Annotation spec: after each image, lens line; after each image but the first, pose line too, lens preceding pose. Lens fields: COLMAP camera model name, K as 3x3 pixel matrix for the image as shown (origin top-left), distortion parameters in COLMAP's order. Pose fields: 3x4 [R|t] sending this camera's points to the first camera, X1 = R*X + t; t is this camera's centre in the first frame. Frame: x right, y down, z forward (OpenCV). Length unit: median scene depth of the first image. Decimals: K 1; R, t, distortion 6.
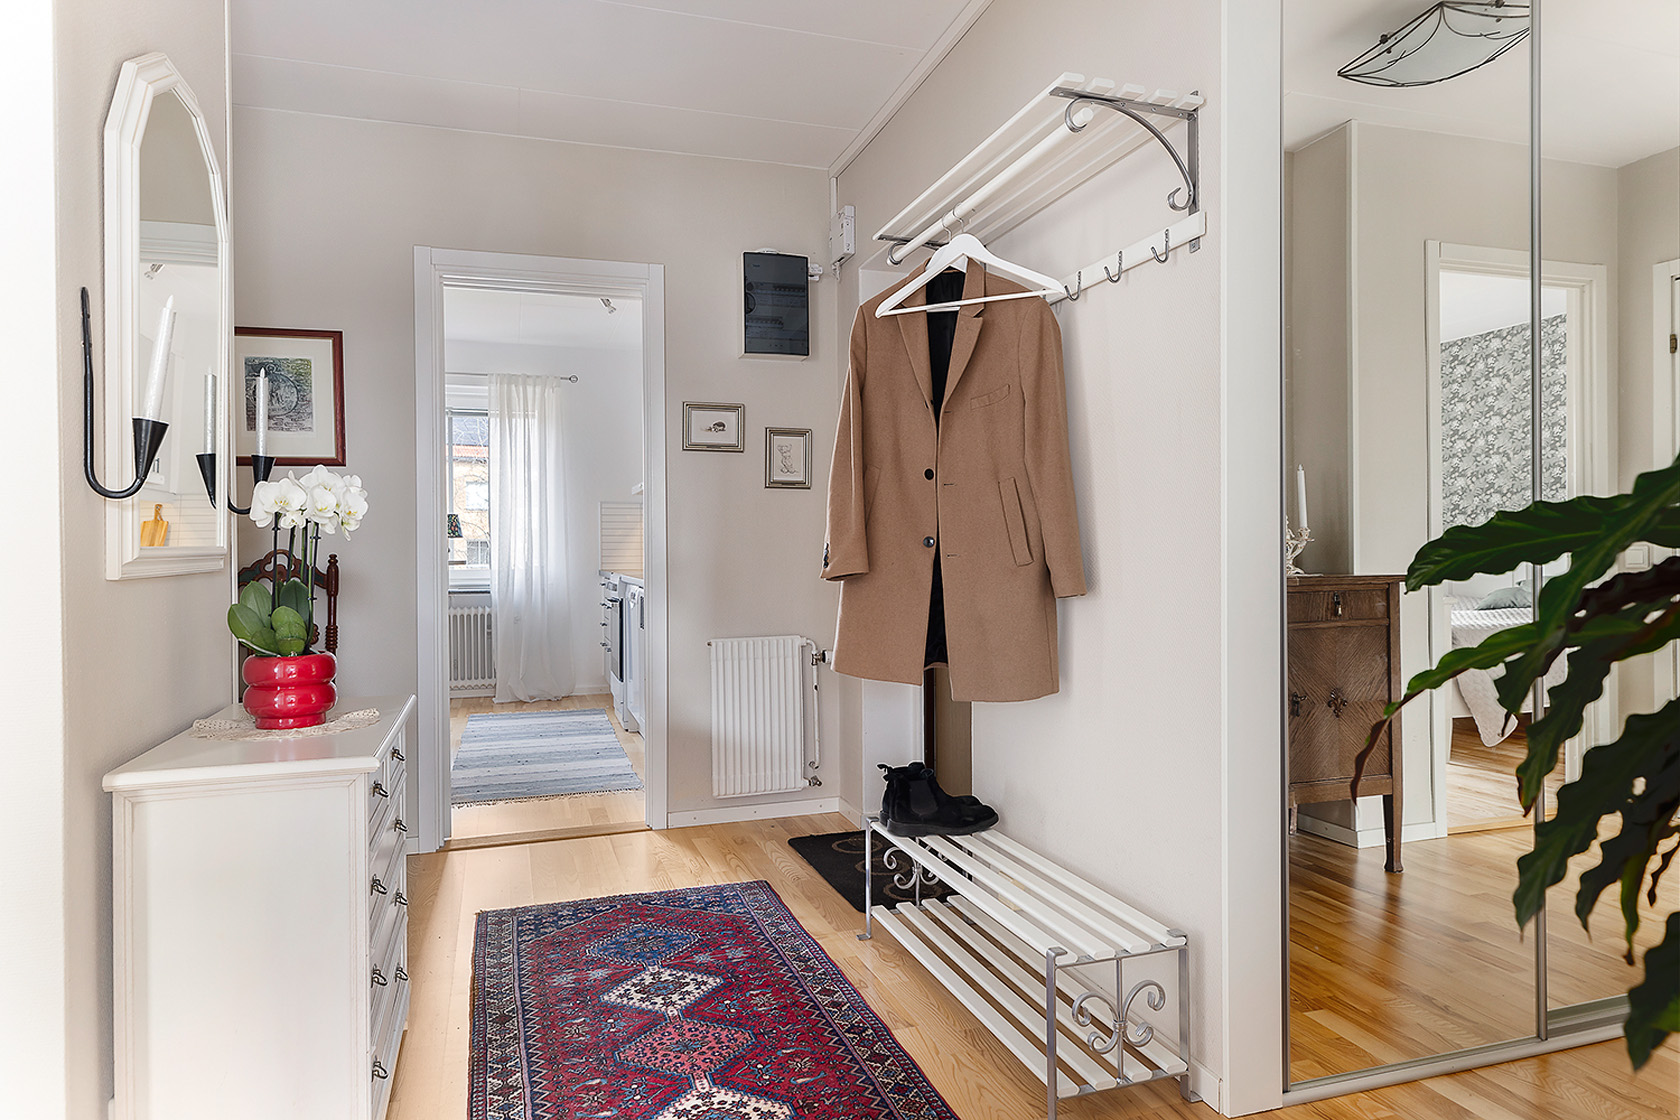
lens RADIAL K [[1021.3, 0, 840.0], [0, 1021.3, 560.0], [0, 0, 1]] dist [0.000459, 0.000437]
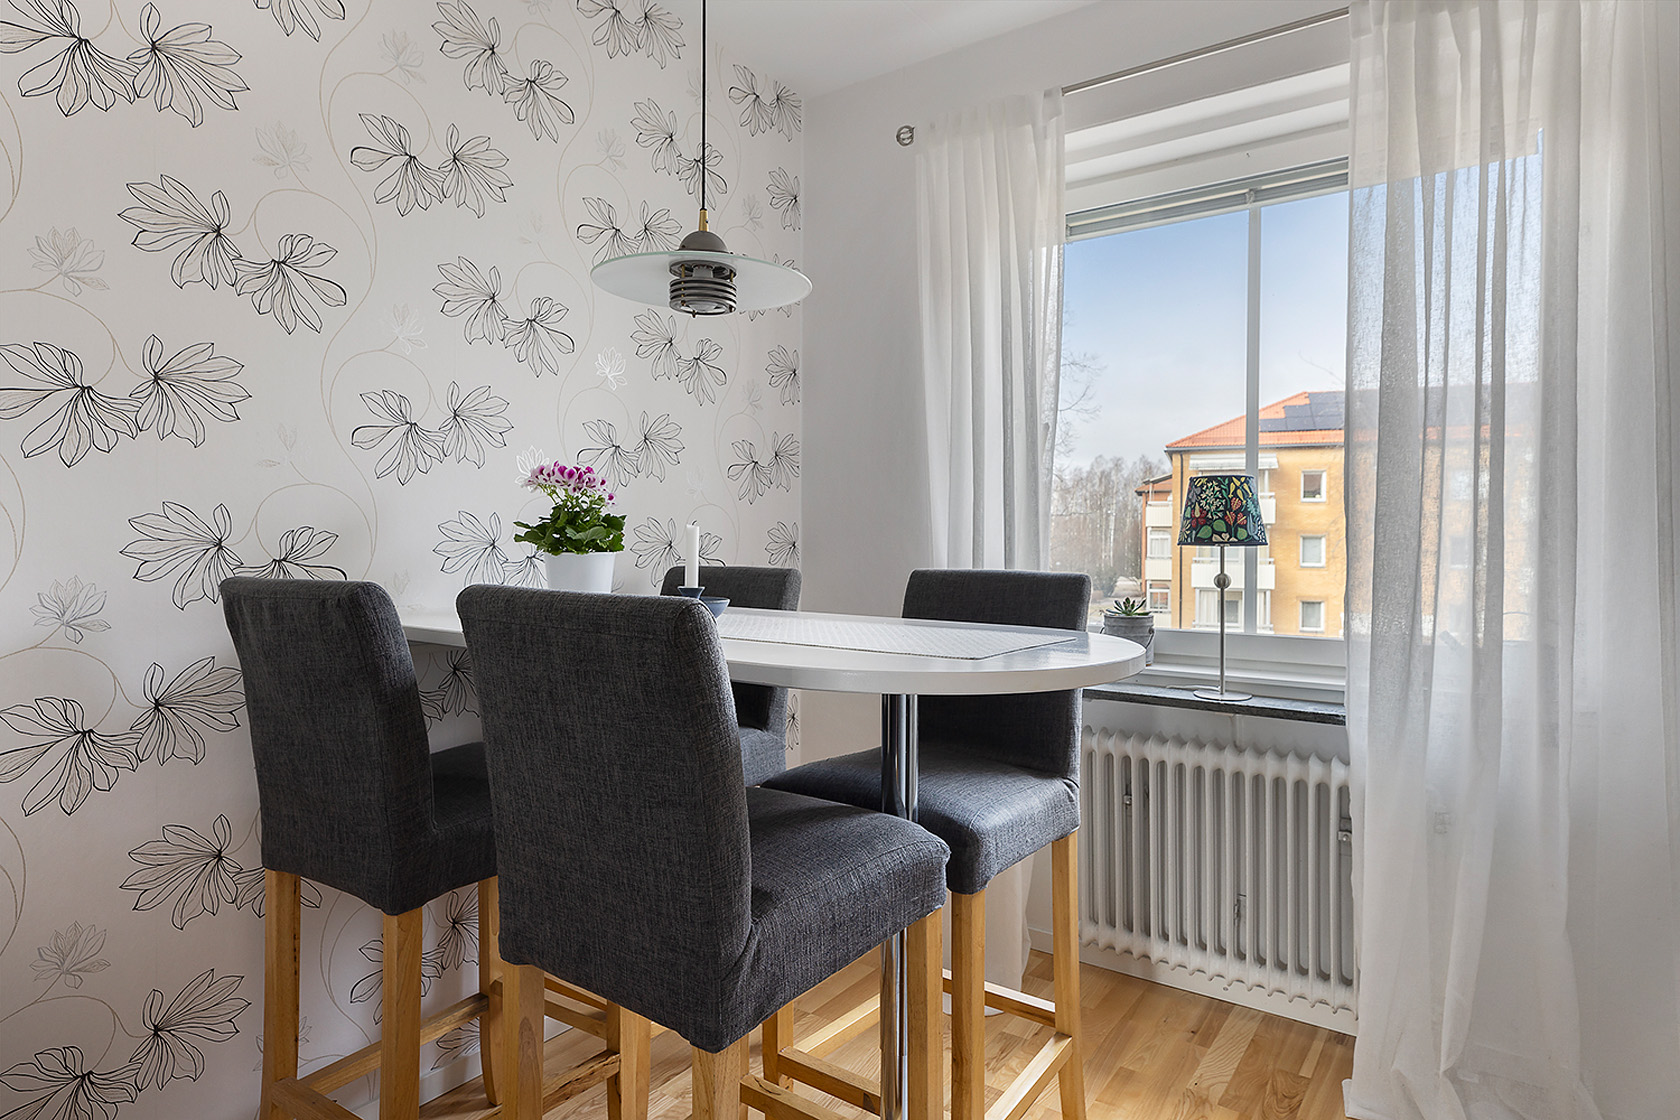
lens RADIAL K [[958.4, 0, 840.0], [0, 958.4, 560.0], [0, 0, 1]] dist [-0.002824, 0.016195]
pose [[0.599594, 0.019133, -0.800076, -0.200895], [-0.012428, 0.999816, 0.014596, -0.019851], [0.800208, 0.001192, 0.599721, 0.697818]]
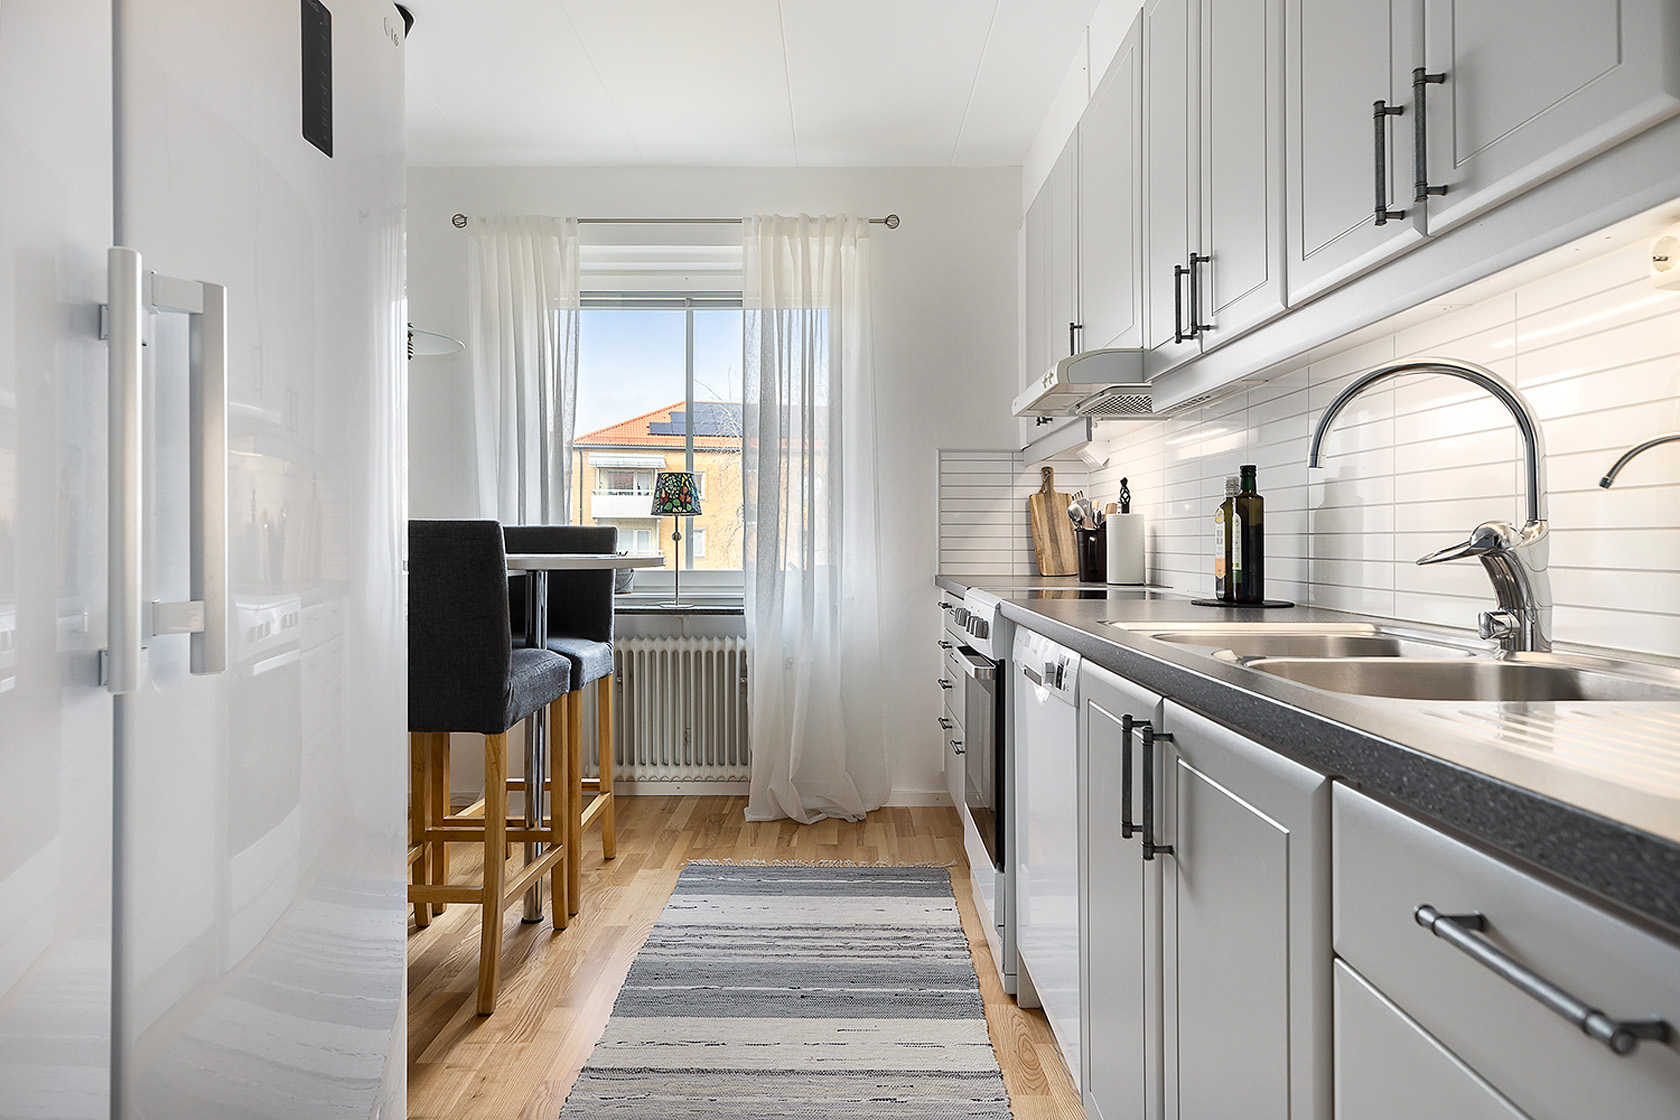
lens RADIAL K [[955.0, 0, 836.5], [0, 955.0, 539.2], [0, 0, 1]] dist [0.011715, 0.000037]
pose [[0.949129, 0.005349, -0.314841, -0.130286], [-0.007976, 0.999943, -0.007056, -0.005250], [0.314786, 0.009209, 0.949118, 0.519053]]
